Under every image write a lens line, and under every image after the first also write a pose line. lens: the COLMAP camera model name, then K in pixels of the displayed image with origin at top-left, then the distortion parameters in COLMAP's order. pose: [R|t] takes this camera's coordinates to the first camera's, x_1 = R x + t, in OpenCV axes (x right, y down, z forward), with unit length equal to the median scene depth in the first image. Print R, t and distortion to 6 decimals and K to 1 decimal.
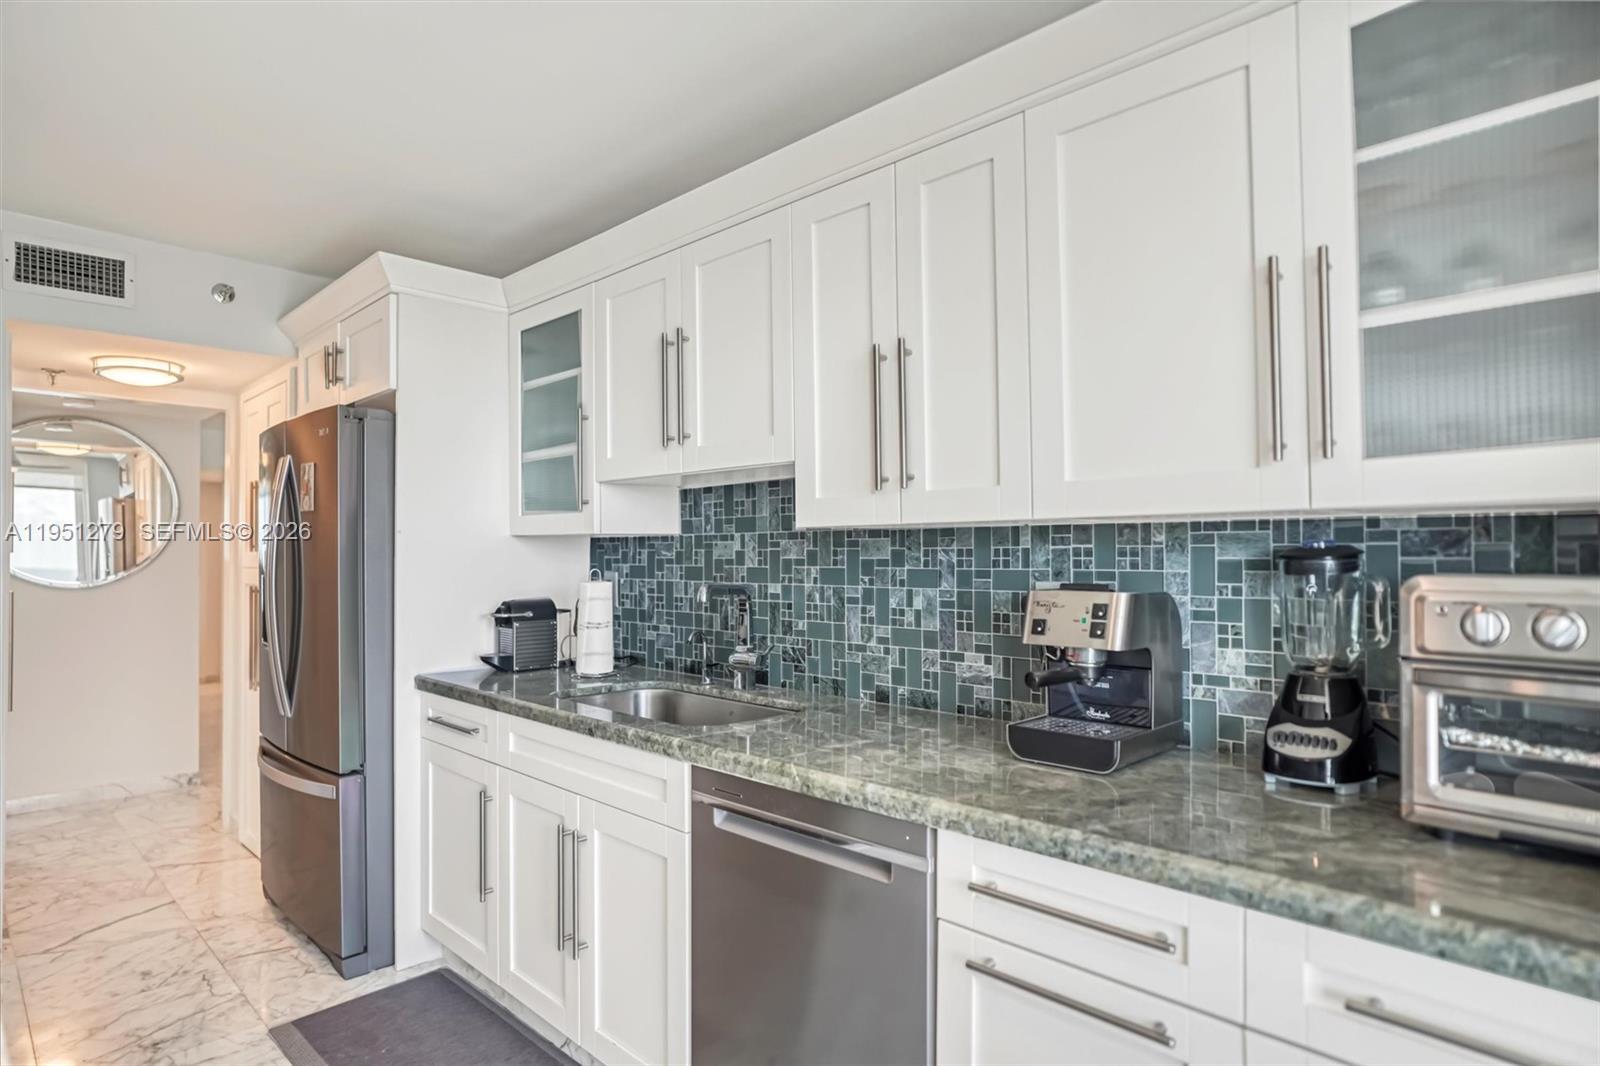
lens RADIAL K [[882.6, 0, 800.0], [0, 882.6, 533.0], [0, 0, 1]] dist [-0.044205, 0.001031]
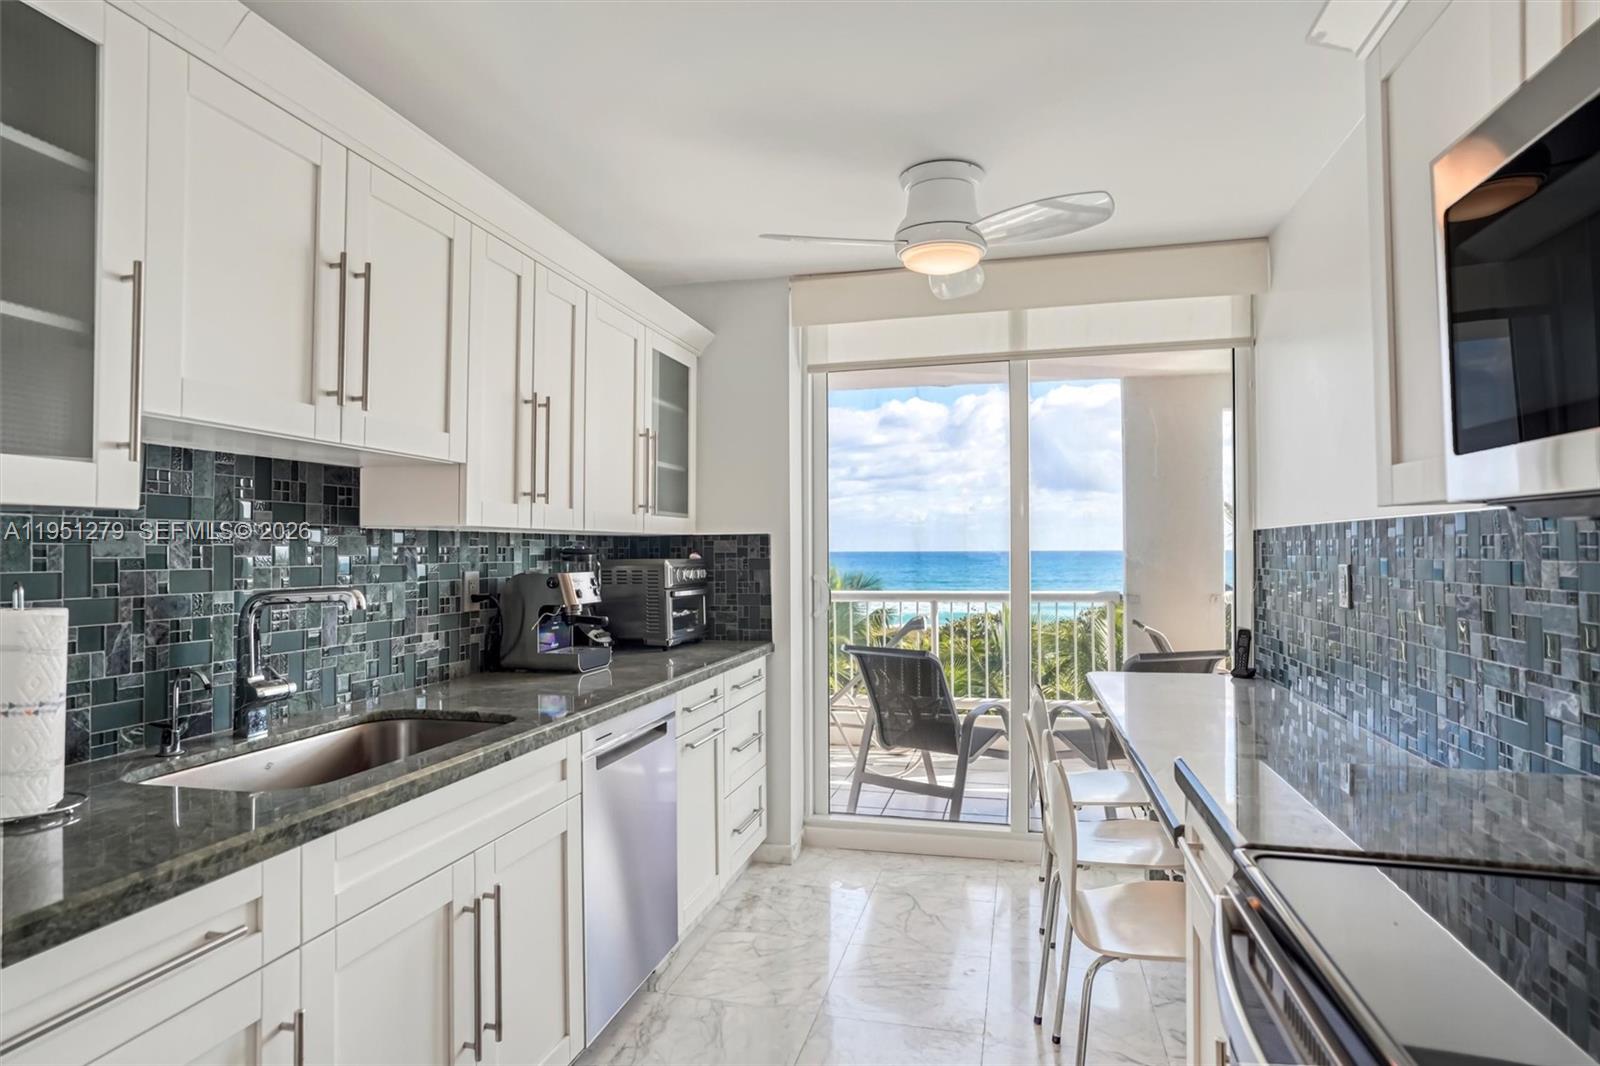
lens RADIAL K [[882.6, 0, 800.0], [0, 882.6, 533.0], [0, 0, 1]] dist [-0.044205, 0.001031]
pose [[-0.507496, 0.020963, 0.861399, -1.081549], [-0.016581, 0.999281, -0.034087, 0.029976], [-0.861495, -0.031582, -0.506783, 1.141883]]
